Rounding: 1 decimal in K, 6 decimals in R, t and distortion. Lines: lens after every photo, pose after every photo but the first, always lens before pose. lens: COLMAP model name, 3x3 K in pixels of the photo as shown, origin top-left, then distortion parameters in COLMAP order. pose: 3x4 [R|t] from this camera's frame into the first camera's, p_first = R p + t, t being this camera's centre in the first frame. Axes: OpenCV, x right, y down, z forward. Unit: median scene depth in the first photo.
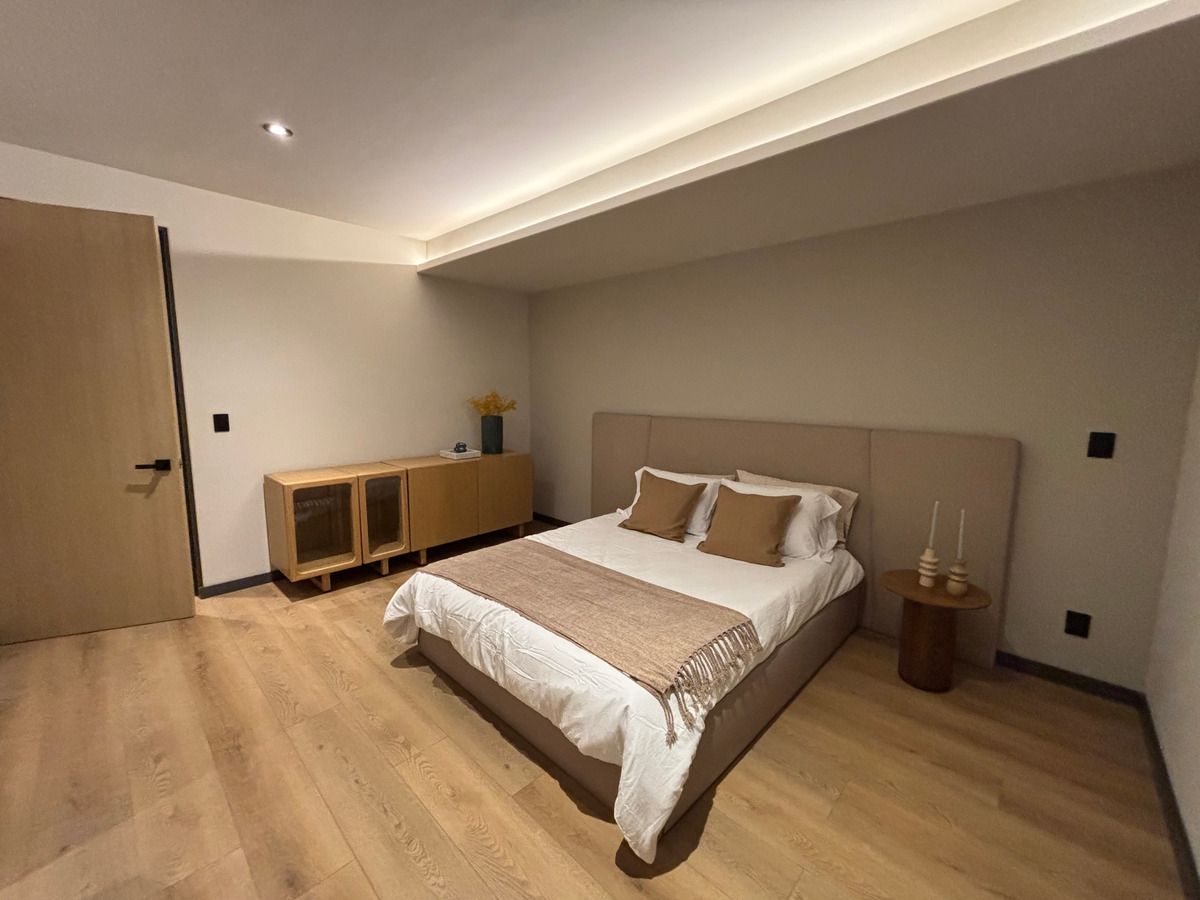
lens RADIAL K [[479.4, 0, 594.0], [0, 479.4, 447.3], [0, 0, 1]] dist [-0.001822, -0.000291]
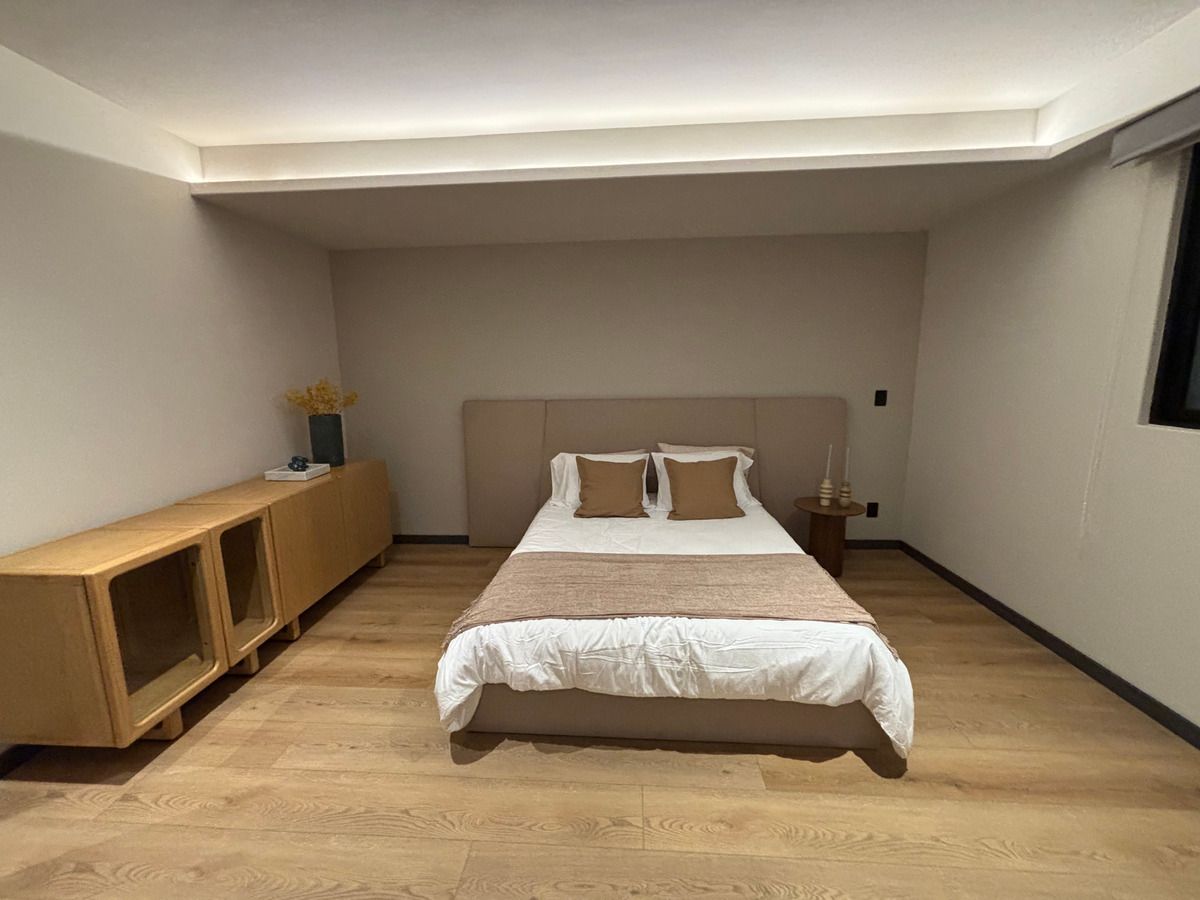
lens RADIAL K [[479.4, 0, 595.8], [0, 479.4, 447.2], [0, 0, 1]] dist [-0.001822, -0.000291]
pose [[0.769170, -0.124667, 0.626766, -0.701513], [0.102767, 0.992152, 0.071228, -0.051789], [-0.630727, 0.009625, 0.775945, 0.330465]]
